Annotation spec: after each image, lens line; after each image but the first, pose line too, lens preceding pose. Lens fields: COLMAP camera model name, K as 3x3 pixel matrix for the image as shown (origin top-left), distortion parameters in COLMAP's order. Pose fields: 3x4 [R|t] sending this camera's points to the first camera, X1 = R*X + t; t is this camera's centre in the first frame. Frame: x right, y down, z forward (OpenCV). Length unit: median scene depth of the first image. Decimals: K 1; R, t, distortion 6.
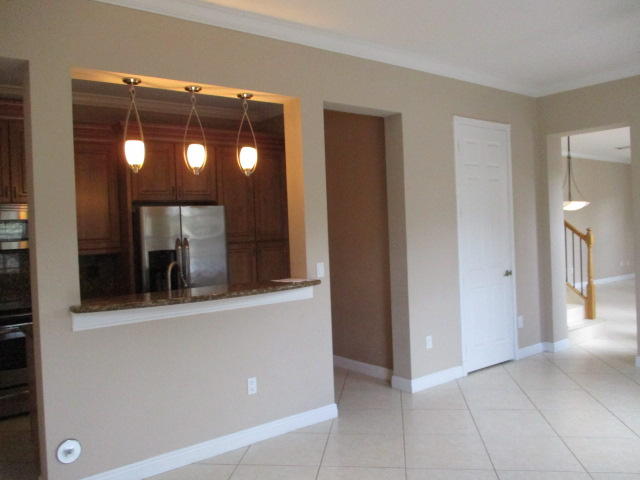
lens RADIAL K [[537.3, 0, 320.0], [0, 537.3, 240.0], [0, 0, 1]] dist [-0.036033, 0.009124]
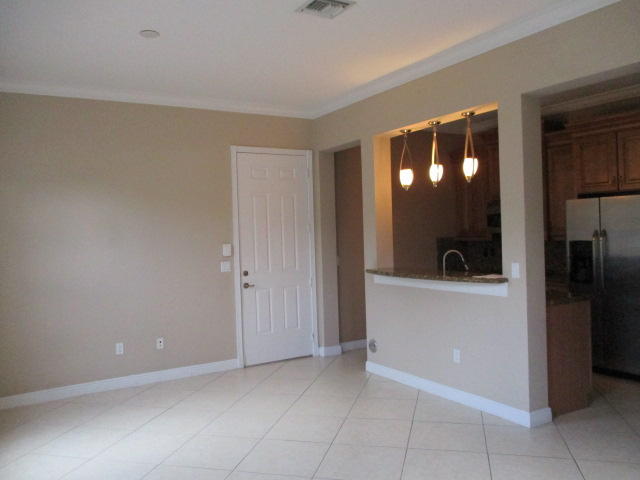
lens RADIAL K [[537.3, 0, 320.0], [0, 537.3, 240.0], [0, 0, 1]] dist [-0.036033, 0.009124]
pose [[-0.114296, 0.055875, -0.991874, 1.077253], [0.009922, 0.998431, 0.055101, -0.060448], [0.993397, -0.003544, -0.114671, 0.808180]]
